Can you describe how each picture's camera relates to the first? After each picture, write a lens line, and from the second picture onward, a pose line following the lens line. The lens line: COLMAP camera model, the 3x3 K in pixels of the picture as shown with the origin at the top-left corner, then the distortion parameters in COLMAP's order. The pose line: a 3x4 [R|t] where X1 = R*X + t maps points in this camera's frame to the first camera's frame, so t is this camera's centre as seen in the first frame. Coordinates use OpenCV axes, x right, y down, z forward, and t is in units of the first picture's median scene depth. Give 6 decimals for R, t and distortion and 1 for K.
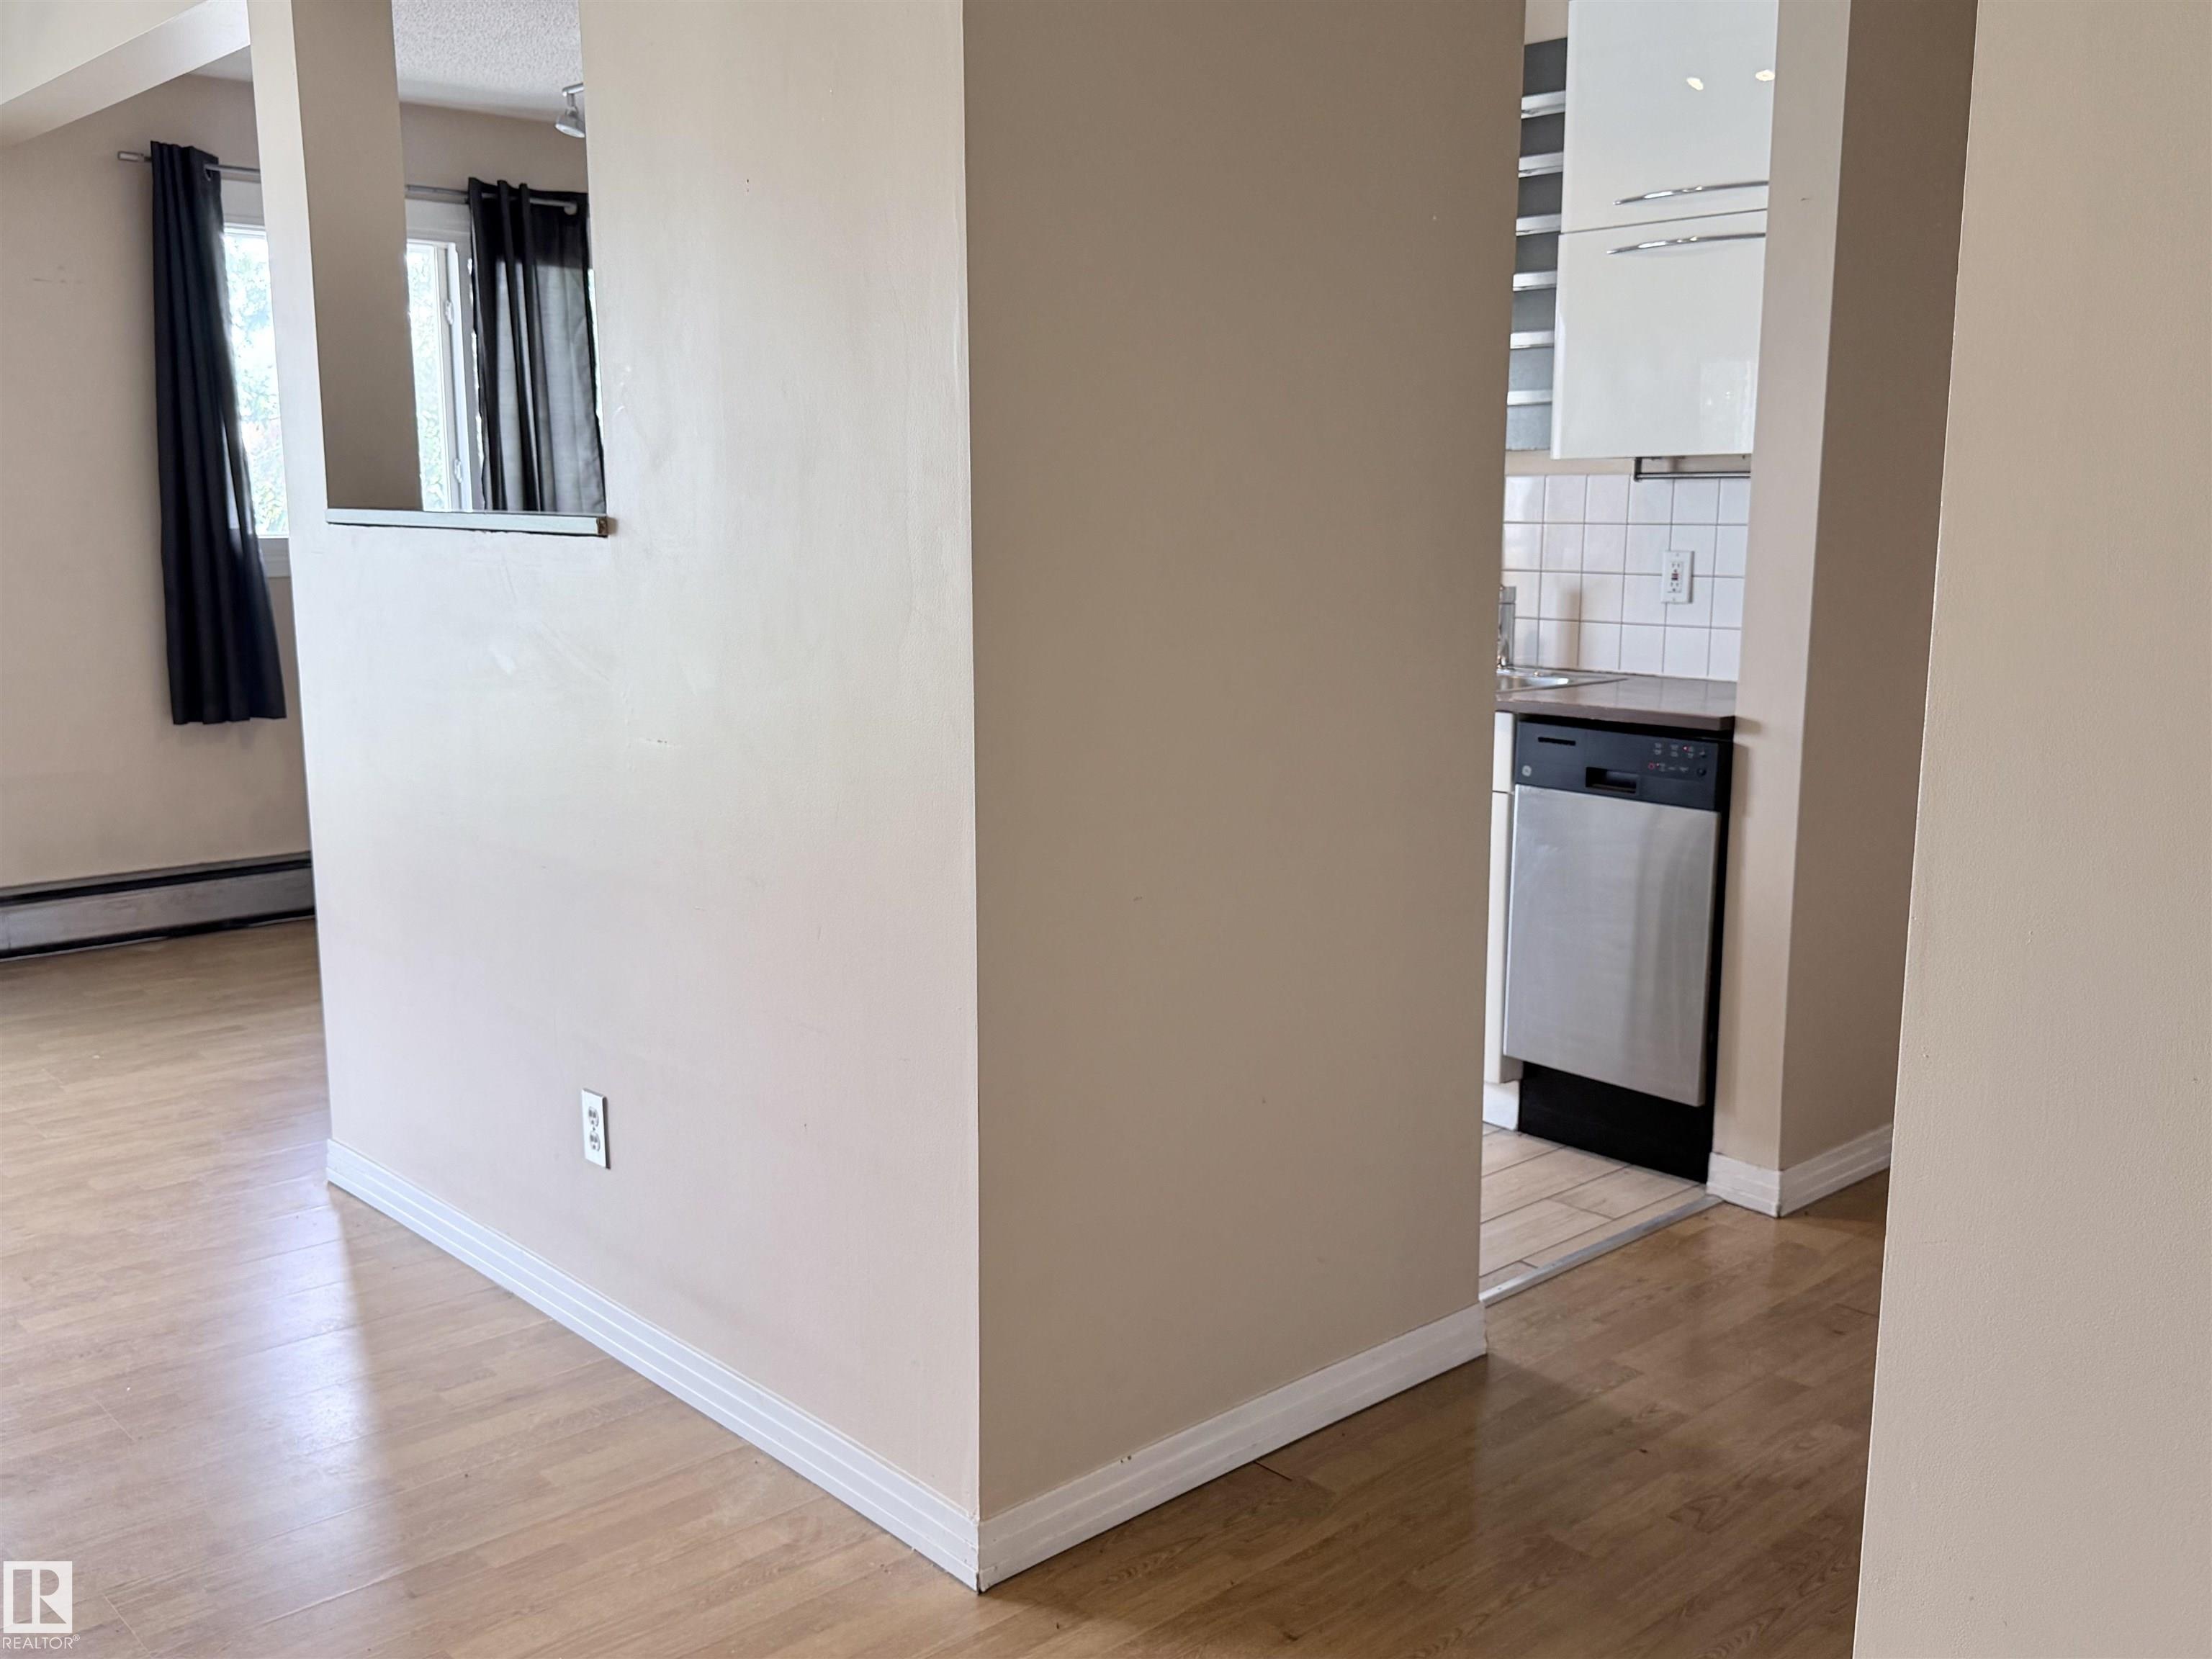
lens RADIAL K [[1963.9, 0, 1101.5], [0, 1963.9, 834.6], [0, 0, 1]] dist [0.179223, -0.356460]
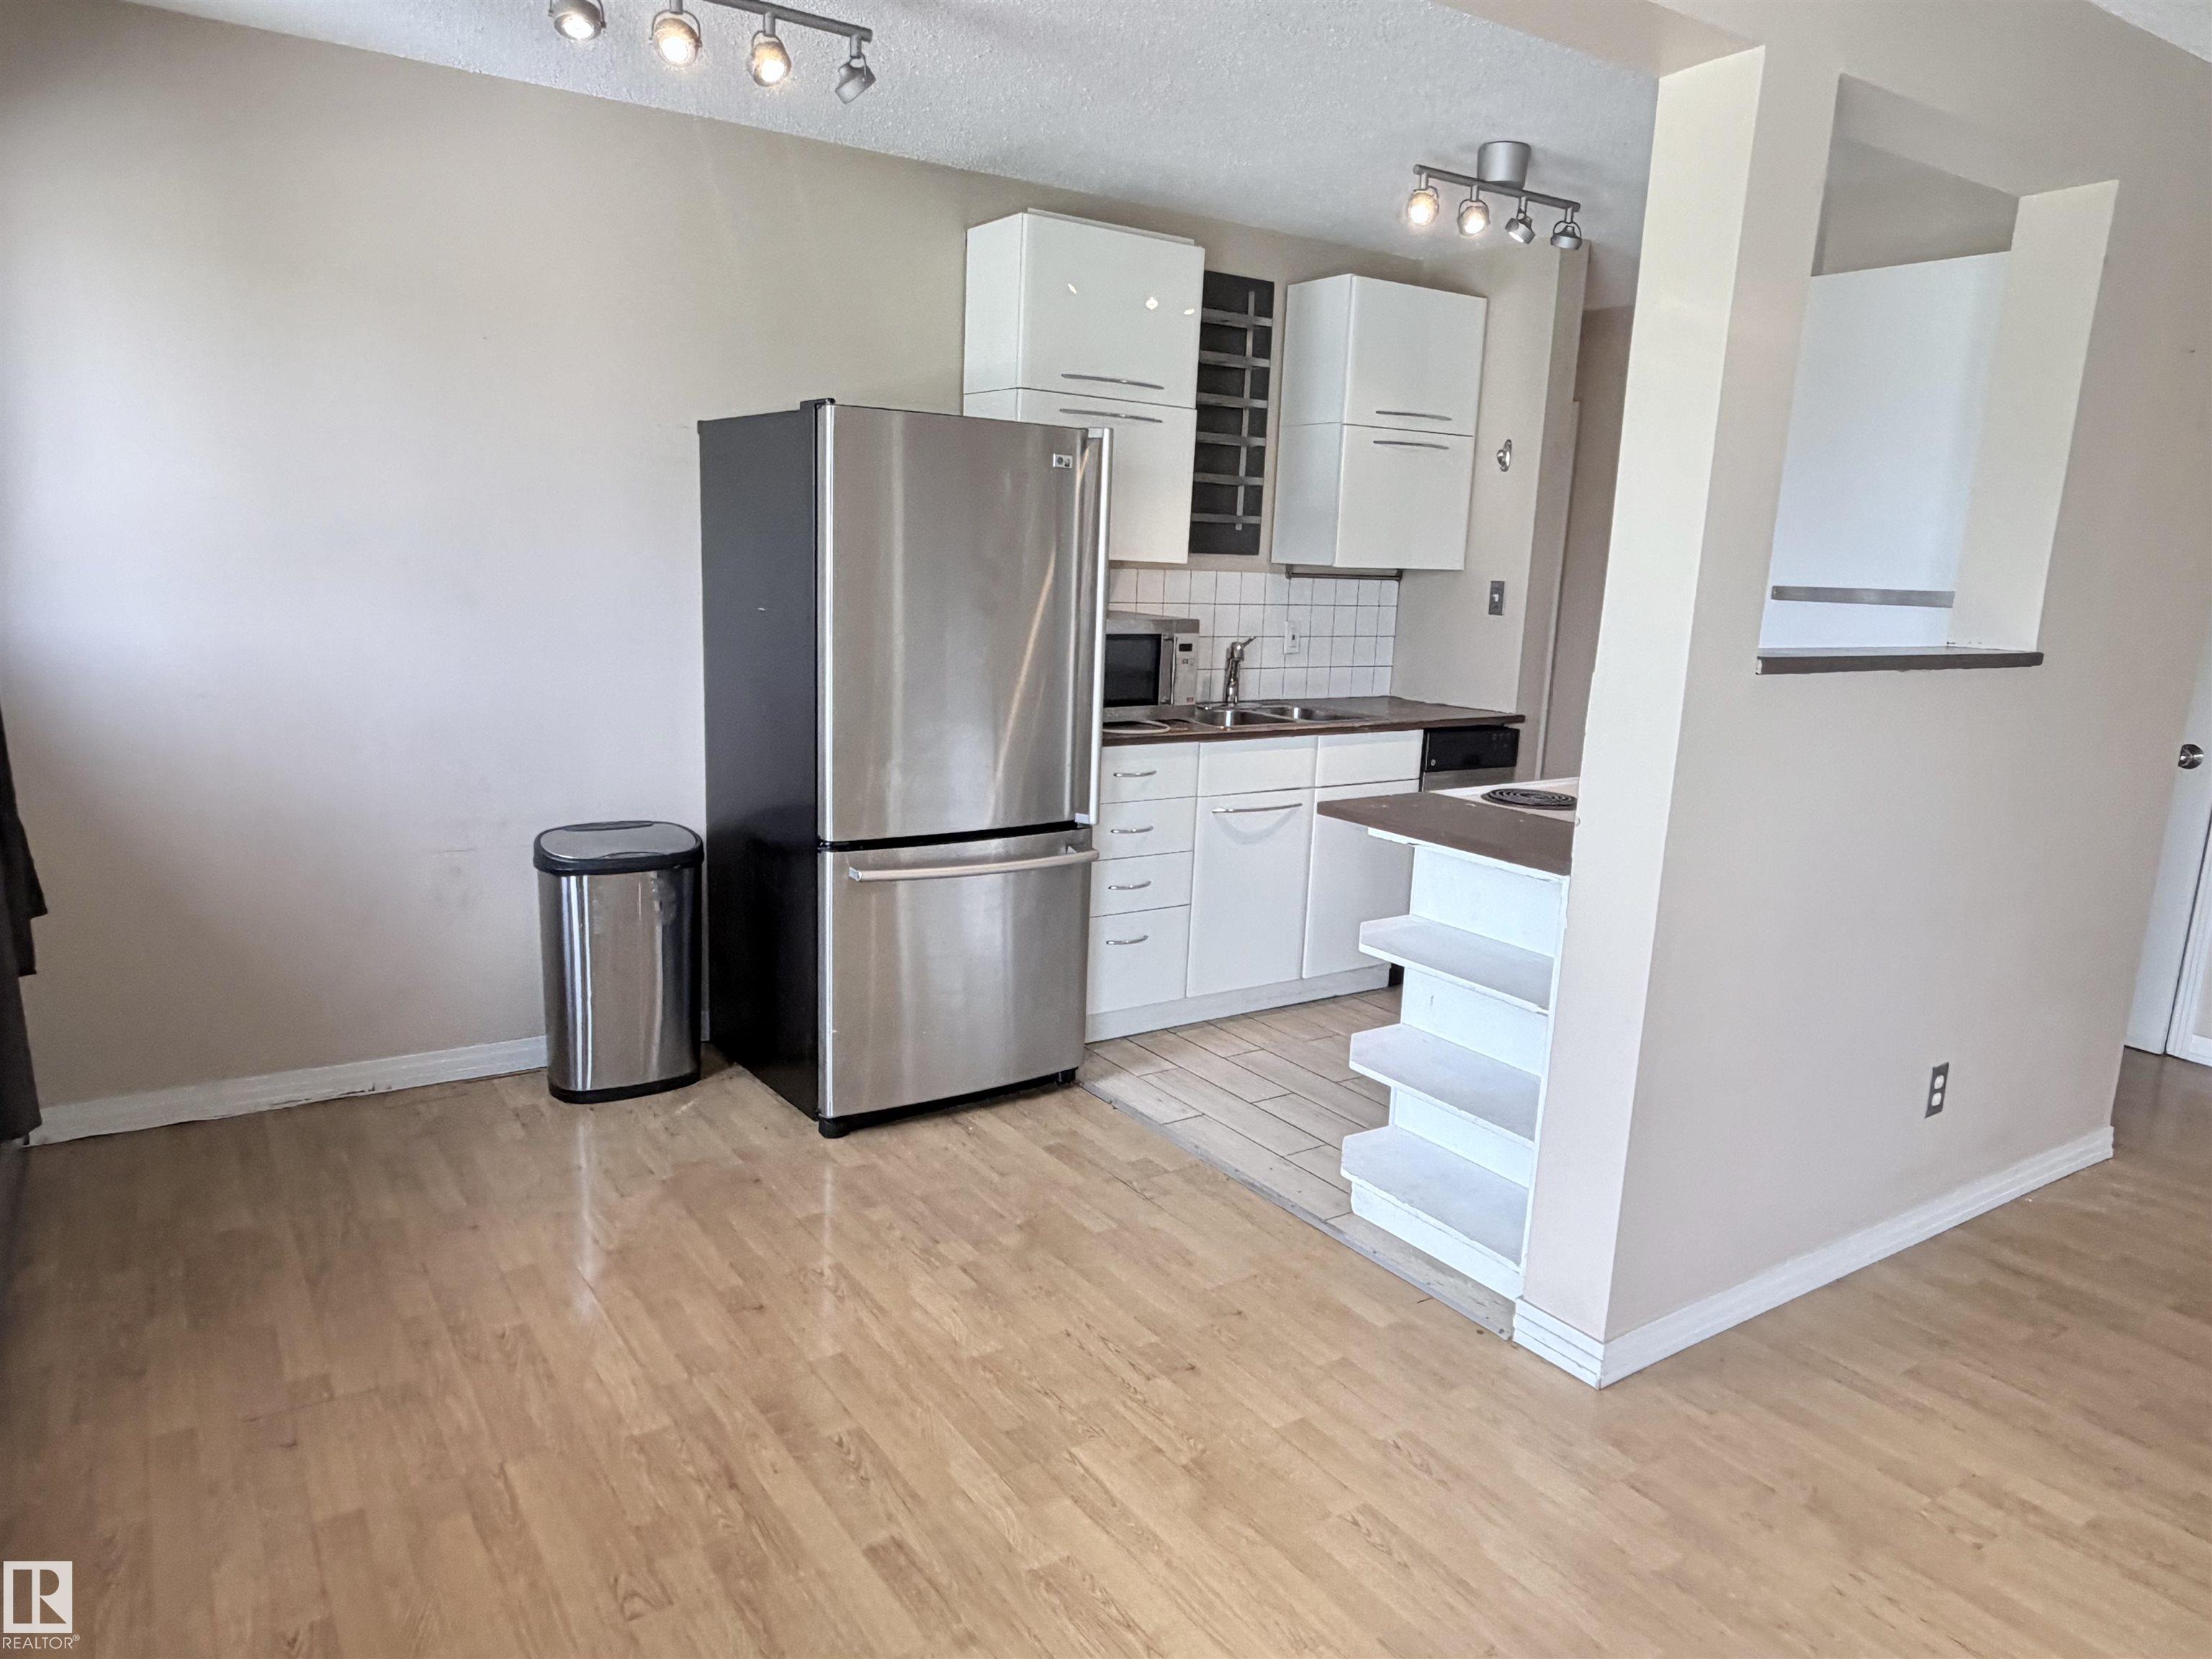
lens RADIAL K [[1447.0, 0, 1097.7], [0, 1447.0, 848.6], [0, 0, 1]] dist [-0.003314, 0.003261]
pose [[0.150745, -0.198883, 0.968360, -0.911295], [0.132071, 0.974824, 0.179651, -0.195541], [-0.979711, 0.100811, 0.173217, 0.978898]]
